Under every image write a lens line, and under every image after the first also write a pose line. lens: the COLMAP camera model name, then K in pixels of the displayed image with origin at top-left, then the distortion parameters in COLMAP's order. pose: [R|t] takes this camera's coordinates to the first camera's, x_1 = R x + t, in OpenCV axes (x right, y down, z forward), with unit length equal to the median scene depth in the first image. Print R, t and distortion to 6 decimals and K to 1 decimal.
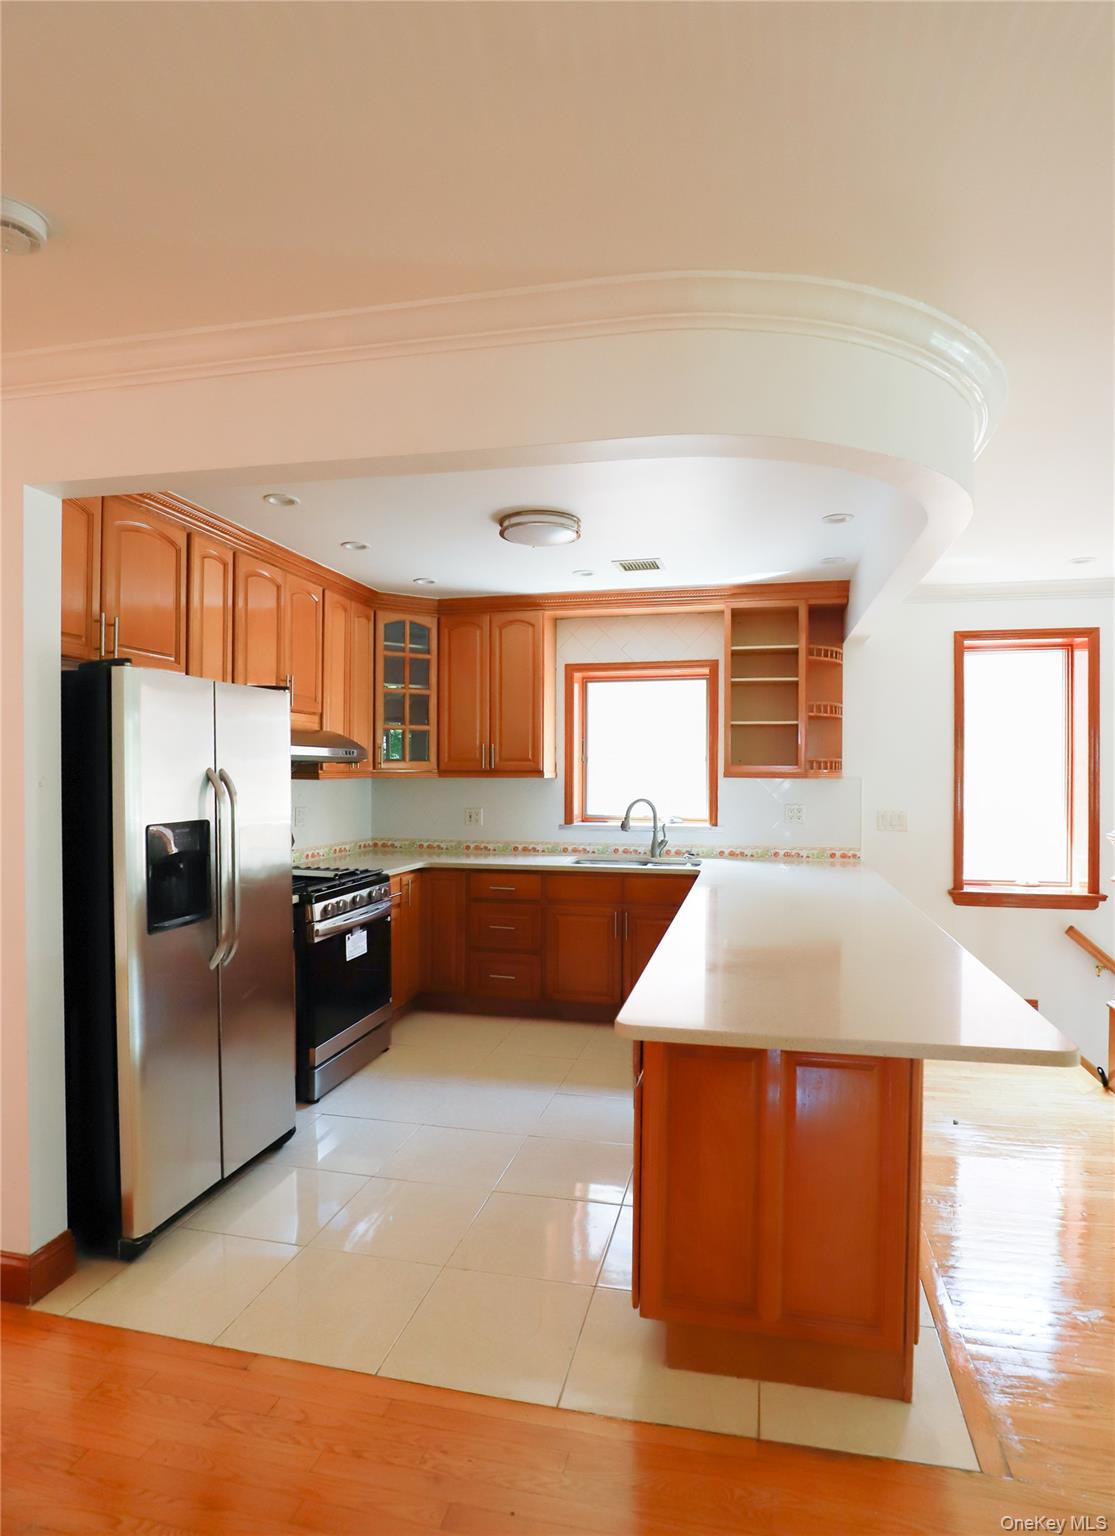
lens RADIAL K [[804.6, 0, 578.4], [0, 804.6, 775.6], [0, 0, 1]] dist [-0.023882, 0.002044]
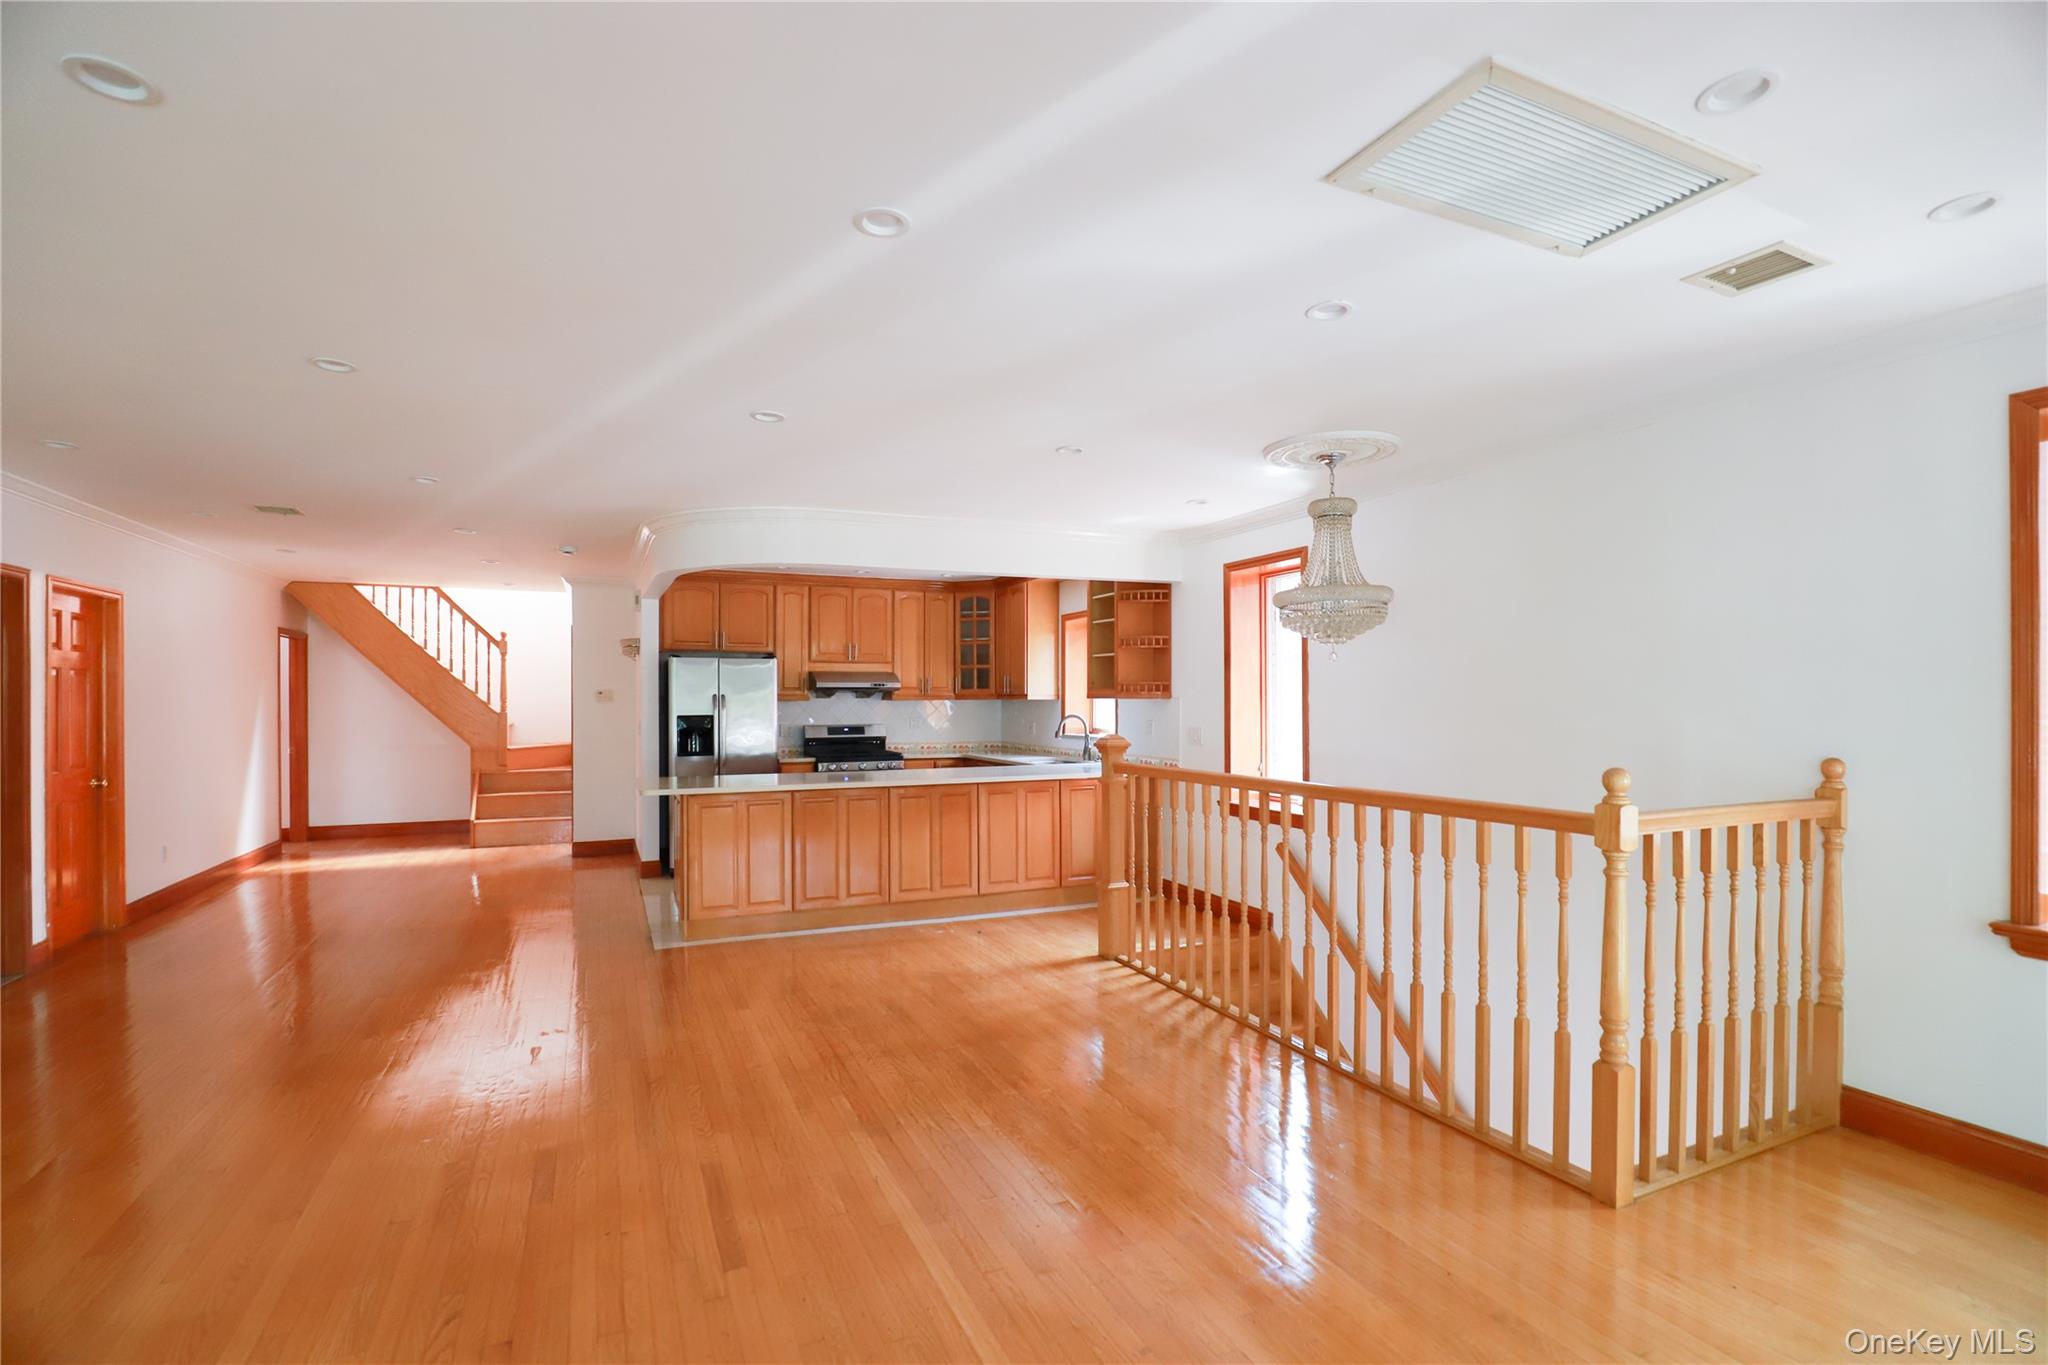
lens RADIAL K [[935.3, 0, 1053.1], [0, 935.3, 698.3], [0, 0, 1]] dist [-0.003930, -0.000235]
pose [[0.614626, -0.002876, -0.788814, 1.428210], [-0.000147, 0.999993, -0.003760, 0.007438], [0.788819, 0.002427, 0.614621, 0.031859]]
